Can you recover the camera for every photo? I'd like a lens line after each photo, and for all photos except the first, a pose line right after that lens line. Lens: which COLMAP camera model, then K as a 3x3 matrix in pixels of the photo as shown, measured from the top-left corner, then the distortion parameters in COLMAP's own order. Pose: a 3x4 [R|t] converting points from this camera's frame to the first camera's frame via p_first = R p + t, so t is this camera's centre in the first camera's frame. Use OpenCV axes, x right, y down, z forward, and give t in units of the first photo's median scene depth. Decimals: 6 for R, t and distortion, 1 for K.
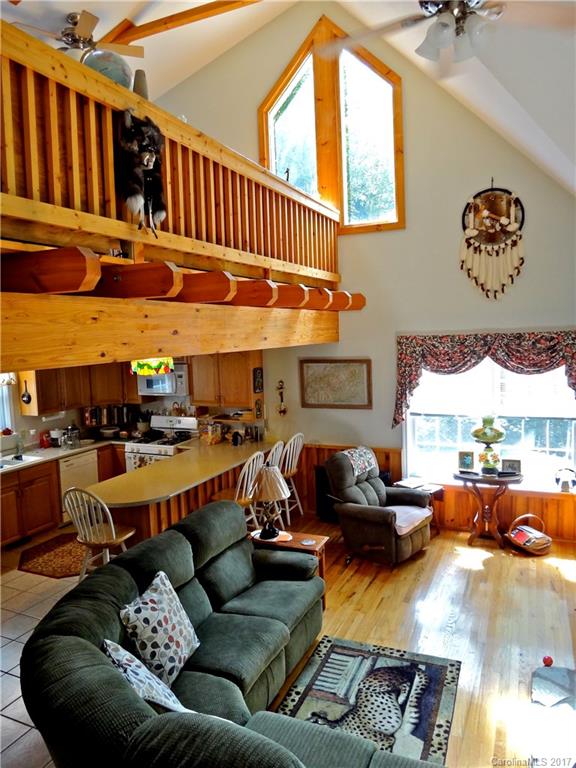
lens RADIAL K [[546.2, 0, 290.8], [0, 546.2, 384.3], [0, 0, 1]] dist [-0.027236, 0.002342]
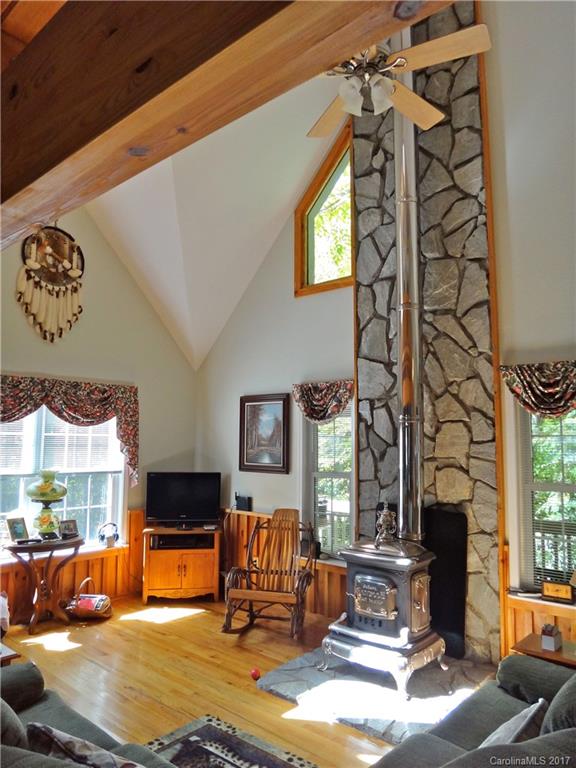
lens RADIAL K [[546.2, 0, 288.3], [0, 546.2, 384.8], [0, 0, 1]] dist [-0.027236, 0.002342]
pose [[0.296510, 0.142144, 0.944392, -0.355466], [0.072541, 0.982653, -0.170678, 0.097248], [-0.952271, 0.119115, 0.281055, 0.371421]]
